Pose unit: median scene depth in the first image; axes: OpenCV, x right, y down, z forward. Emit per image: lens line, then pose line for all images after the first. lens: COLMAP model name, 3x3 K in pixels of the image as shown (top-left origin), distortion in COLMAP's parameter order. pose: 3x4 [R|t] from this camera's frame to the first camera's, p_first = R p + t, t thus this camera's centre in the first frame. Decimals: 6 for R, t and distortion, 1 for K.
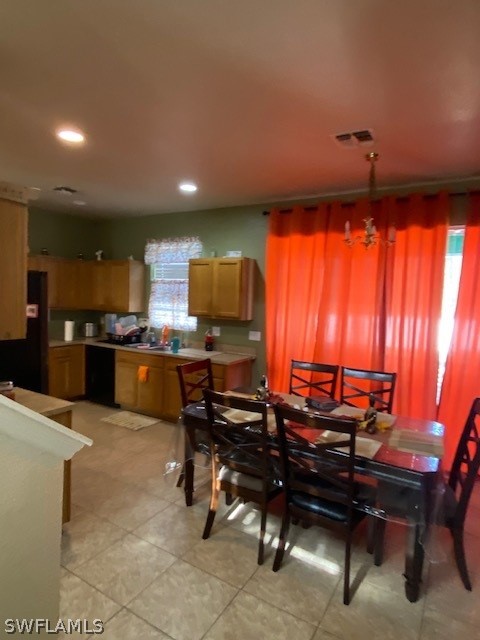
lens RADIAL K [[372.6, 0, 237.9], [0, 372.6, 321.0], [0, 0, 1]] dist [0.004969, -0.026752]
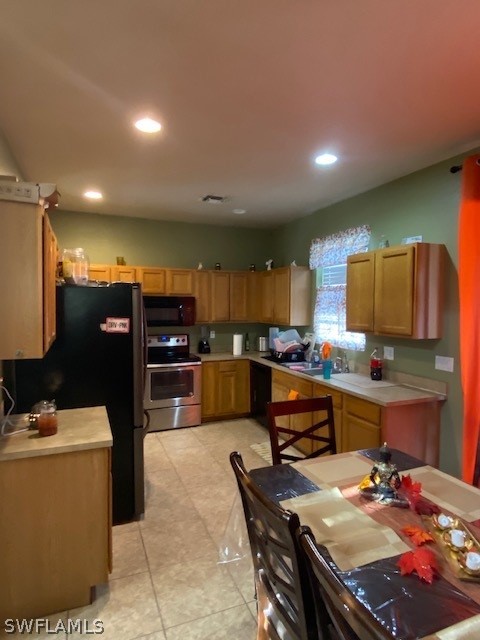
lens RADIAL K [[372.6, 0, 213.2], [0, 372.6, 319.5], [0, 0, 1]] dist [0.004969, -0.026752]
pose [[0.789920, -0.009214, -0.613141, 0.130264], [-0.014004, 0.999355, -0.033060, -0.008784], [0.613050, 0.034702, 0.789282, 0.261245]]
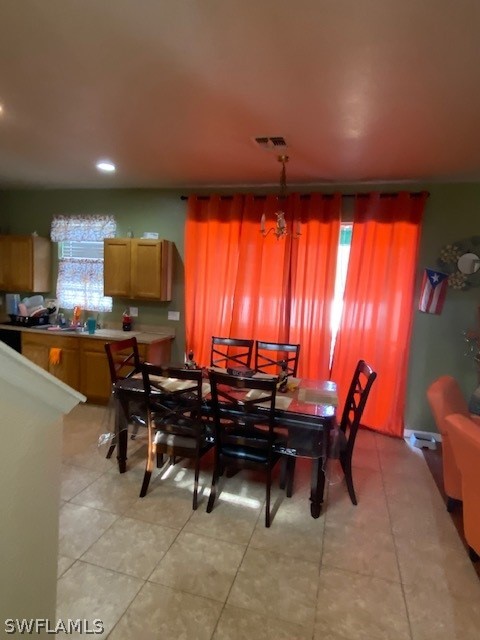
lens RADIAL K [[372.6, 0, 245.1], [0, 372.6, 322.2], [0, 0, 1]] dist [0.004969, -0.026752]
pose [[0.961797, -0.013007, 0.273454, -0.049903], [-0.001173, 0.998666, 0.051628, 0.004154], [-0.273761, -0.049976, 0.960499, -0.067062]]
